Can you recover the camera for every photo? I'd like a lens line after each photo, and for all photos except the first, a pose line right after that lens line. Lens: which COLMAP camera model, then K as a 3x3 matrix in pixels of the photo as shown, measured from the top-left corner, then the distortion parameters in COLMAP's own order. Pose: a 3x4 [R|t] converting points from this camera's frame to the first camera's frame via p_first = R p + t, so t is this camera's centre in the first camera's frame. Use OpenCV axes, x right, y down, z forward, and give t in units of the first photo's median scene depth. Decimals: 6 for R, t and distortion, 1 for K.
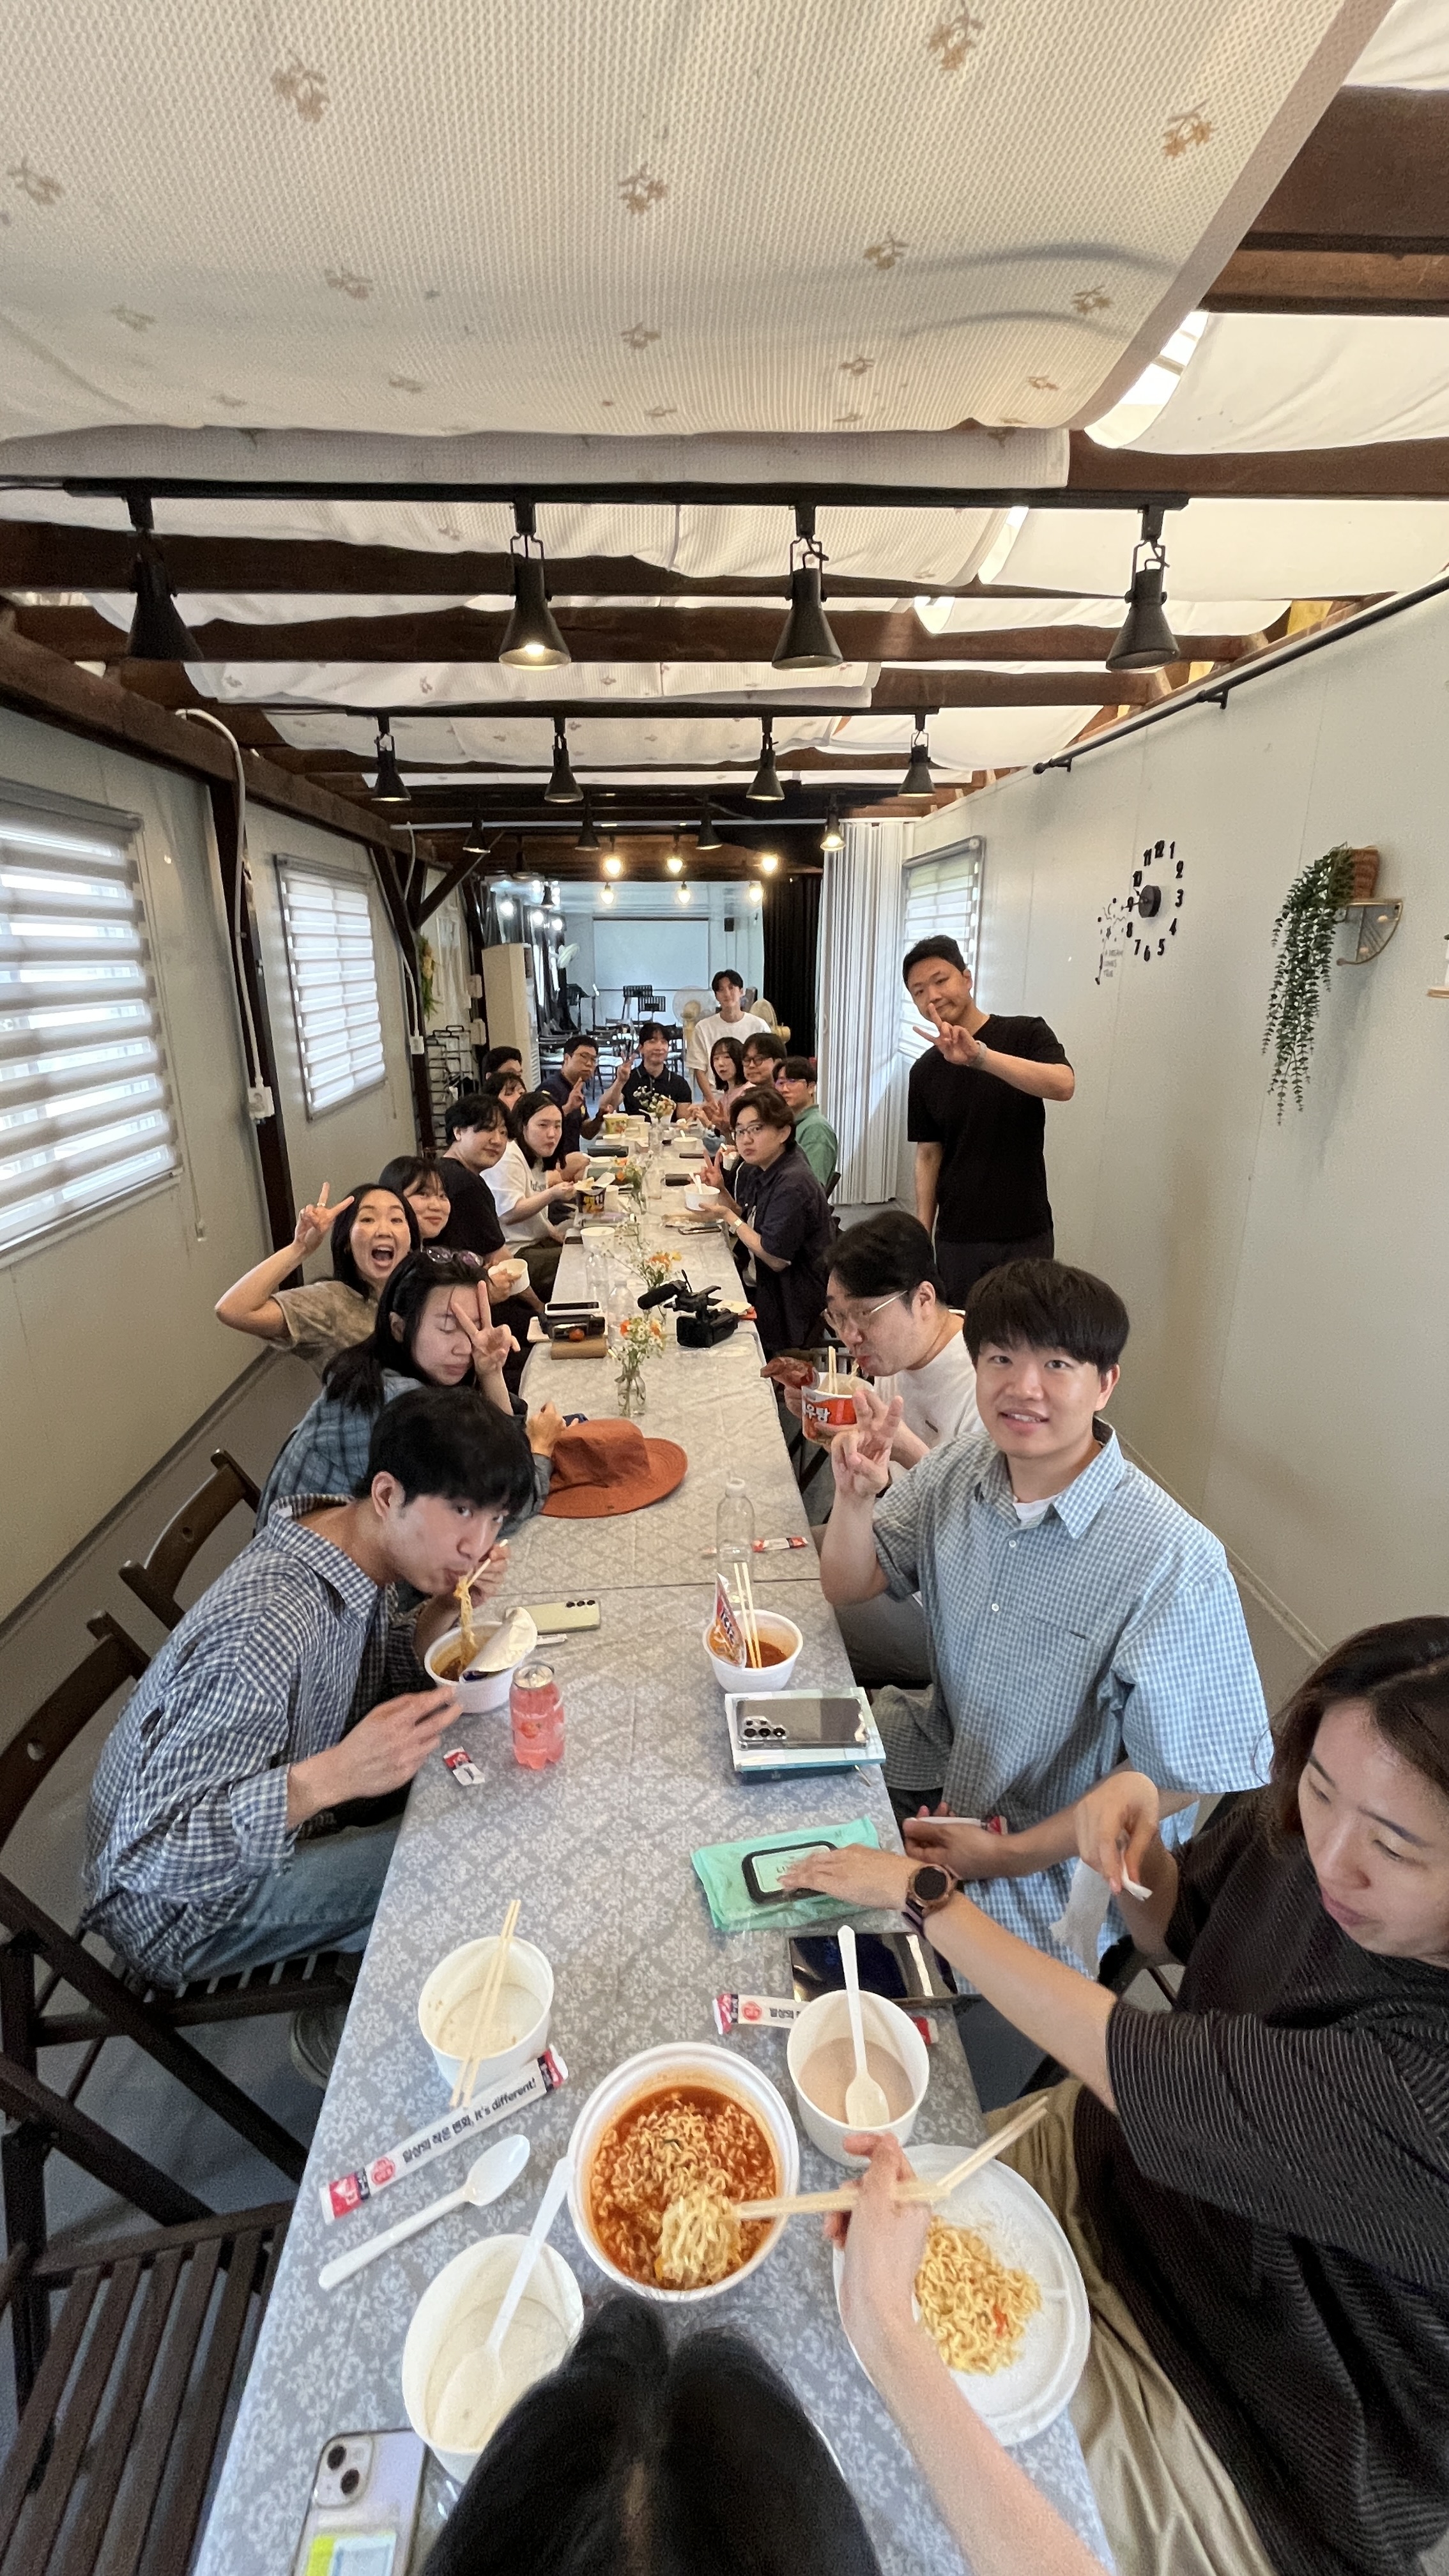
lens RADIAL K [[1016.8, 0, 724.4], [0, 1016.8, 1288.0], [0, 0, 1]] dist [-0.021755, 0.000848]
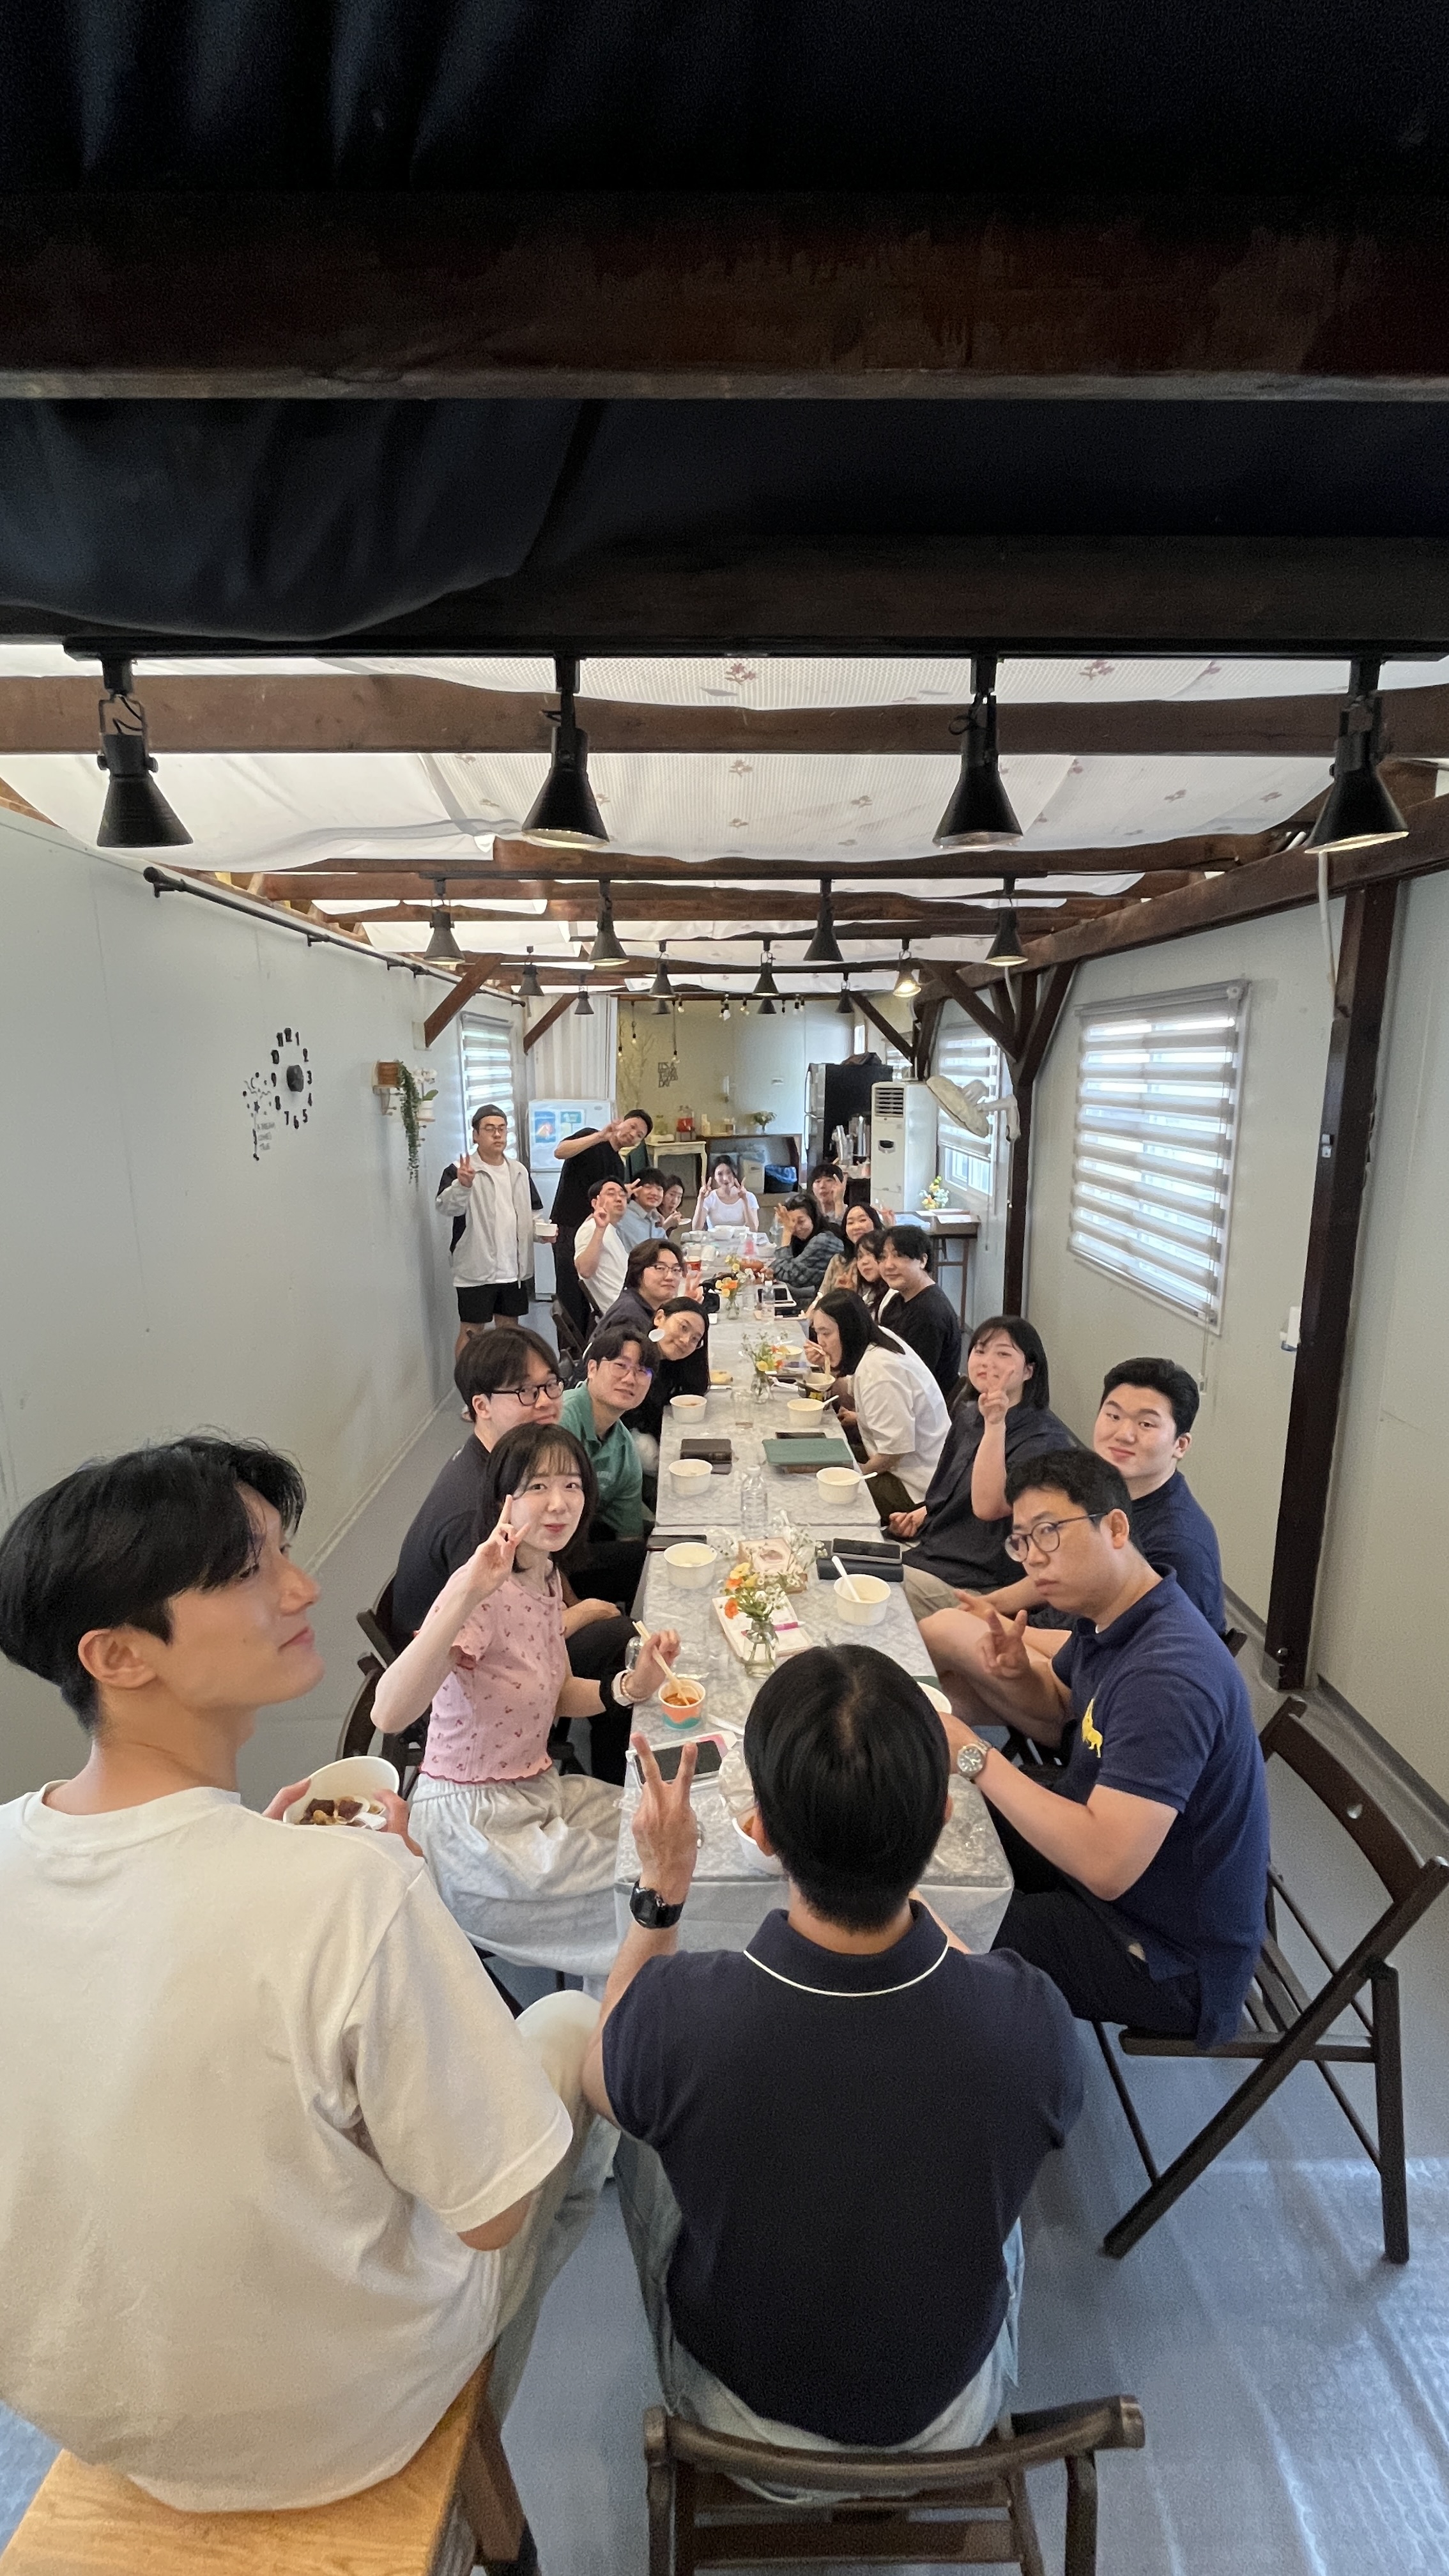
lens RADIAL K [[1016.8, 0, 726.2], [0, 1016.8, 1284.3], [0, 0, 1]] dist [-0.021755, 0.000848]
pose [[-0.999310, 0.006040, 0.036641, -0.105717], [0.023852, 0.860647, 0.508643, -0.731207], [-0.028463, 0.509166, -0.860198, 2.029366]]
